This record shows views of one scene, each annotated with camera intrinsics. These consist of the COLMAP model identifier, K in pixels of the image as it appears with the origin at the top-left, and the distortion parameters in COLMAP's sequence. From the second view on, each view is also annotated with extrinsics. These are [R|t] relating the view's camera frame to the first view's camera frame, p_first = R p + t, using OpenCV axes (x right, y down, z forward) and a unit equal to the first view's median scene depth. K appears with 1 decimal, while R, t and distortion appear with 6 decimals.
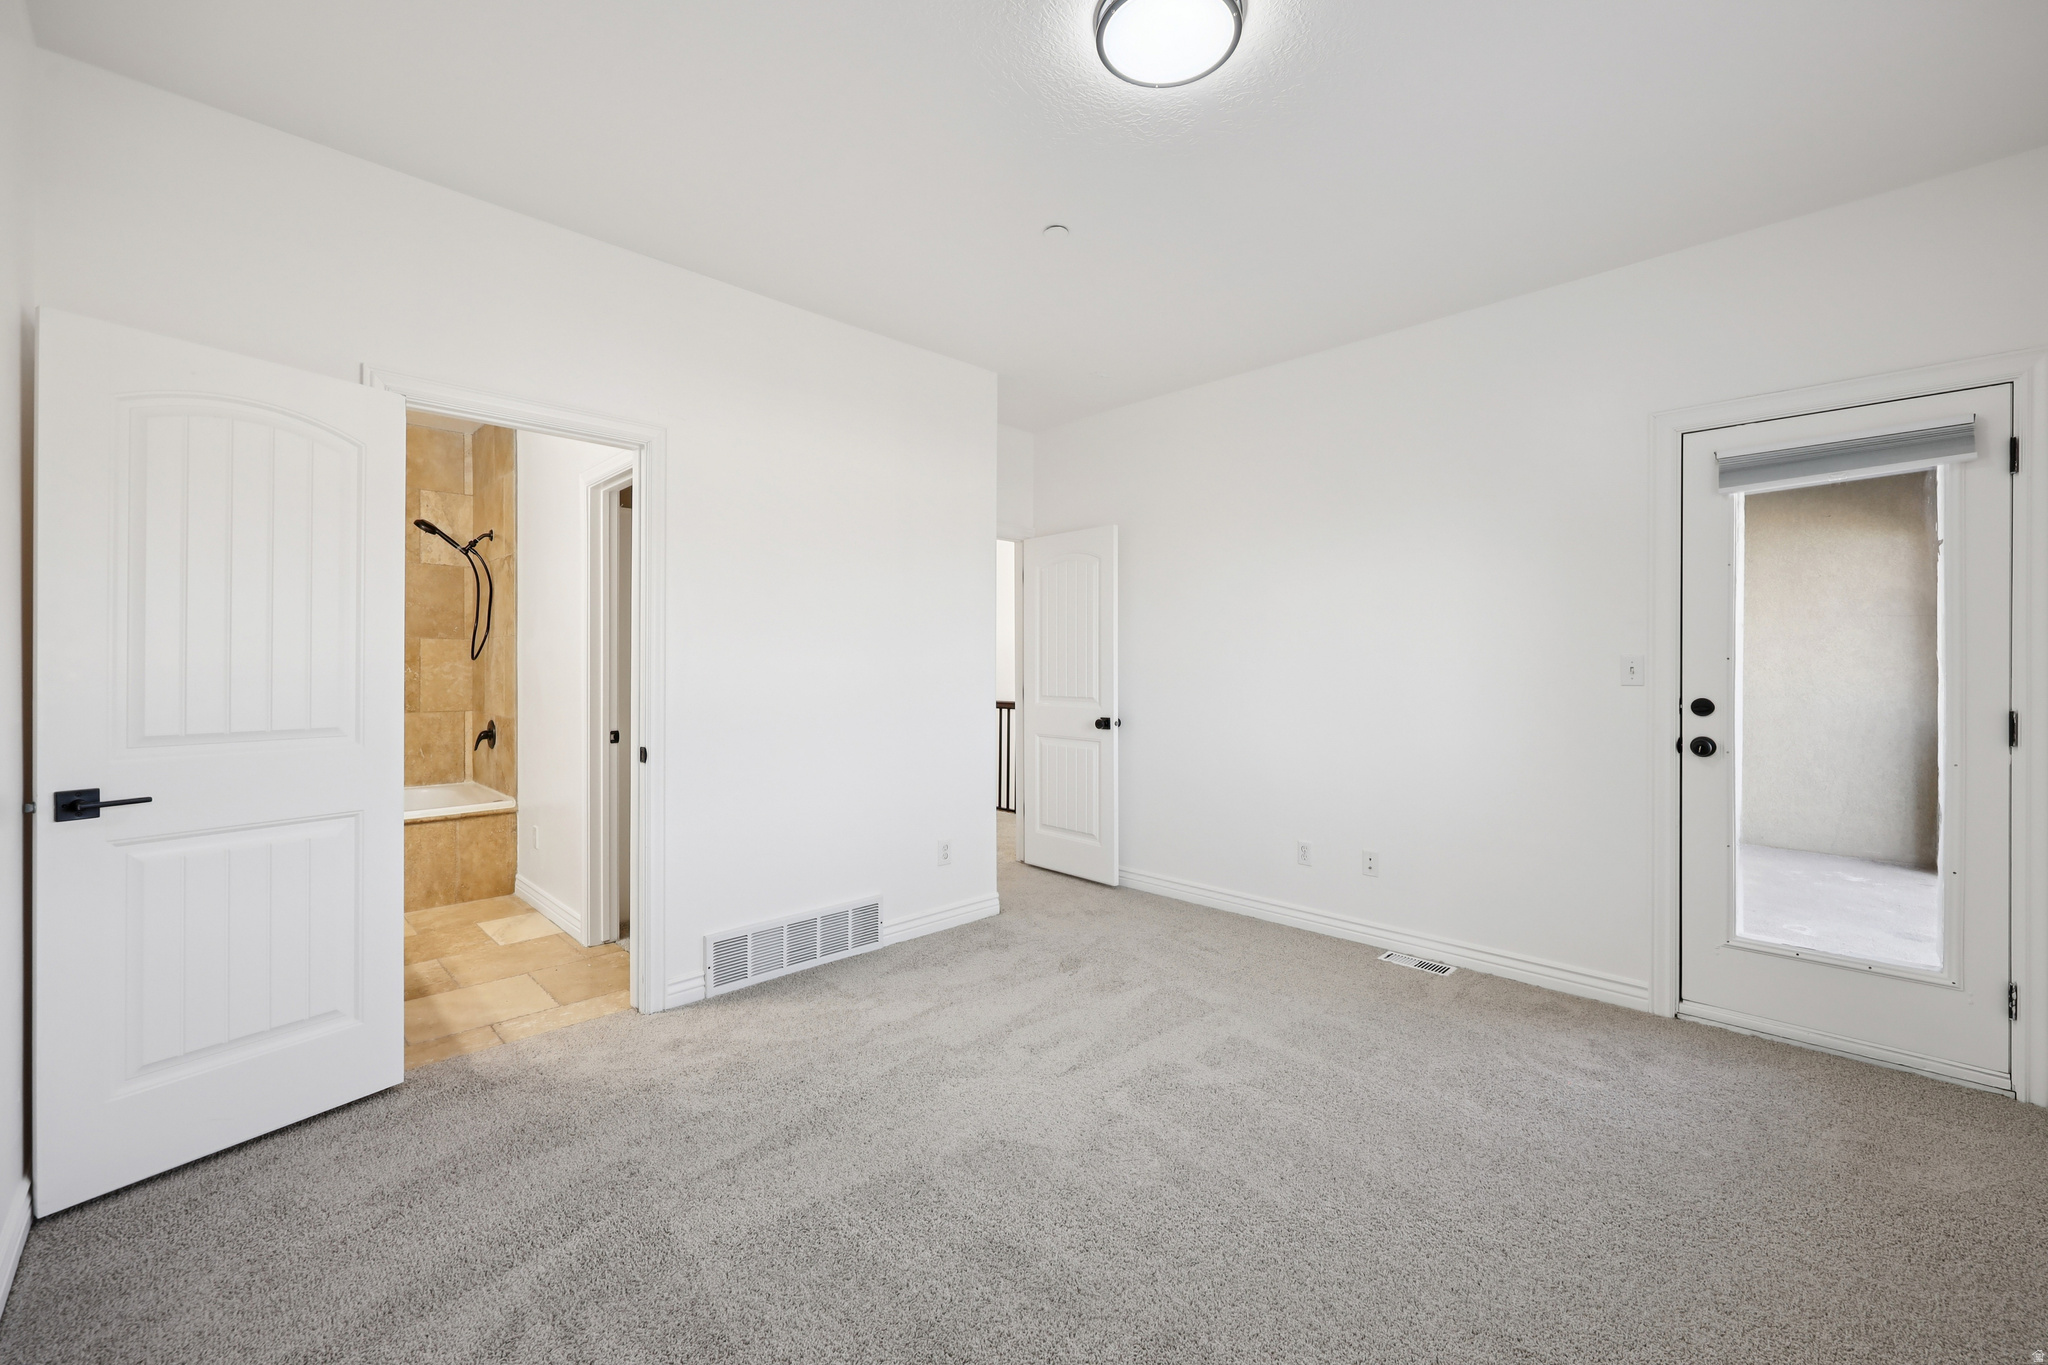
lens RADIAL K [[805.3, 0, 1027.0], [0, 805.3, 669.4], [0, 0, 1]] dist [-0.000086, 0.000040]
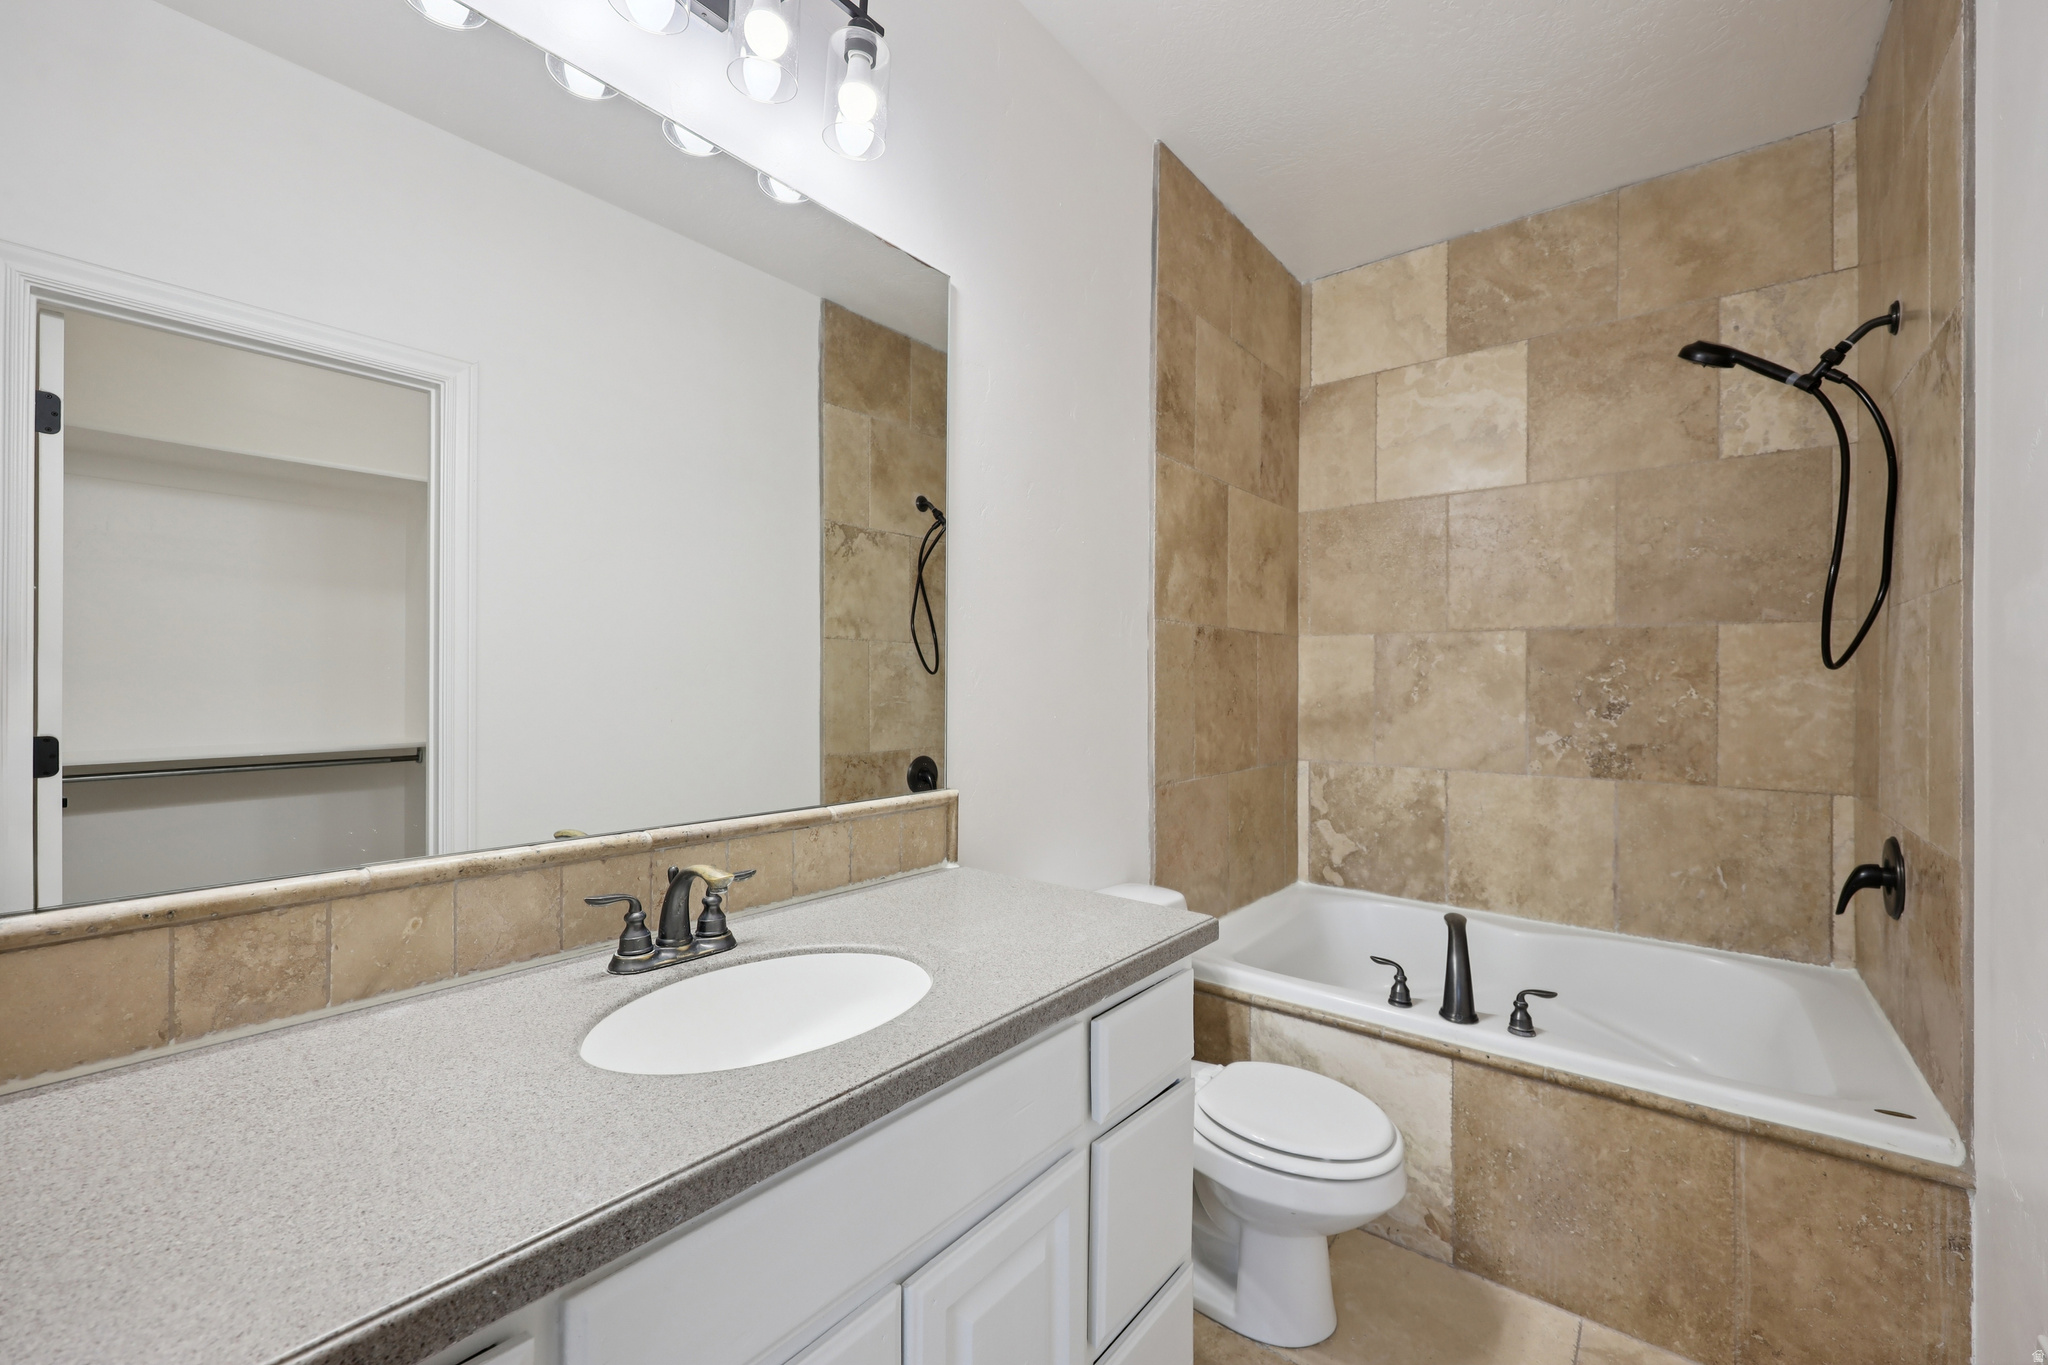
lens RADIAL K [[805.3, 0, 1026.5], [0, 805.3, 679.7], [0, 0, 1]] dist [-0.000086, 0.000040]
pose [[0.096299, -0.002926, -0.995348, -0.348953], [-0.007687, 0.999964, -0.003683, -0.002588], [0.995323, 0.008006, 0.096273, 0.585537]]
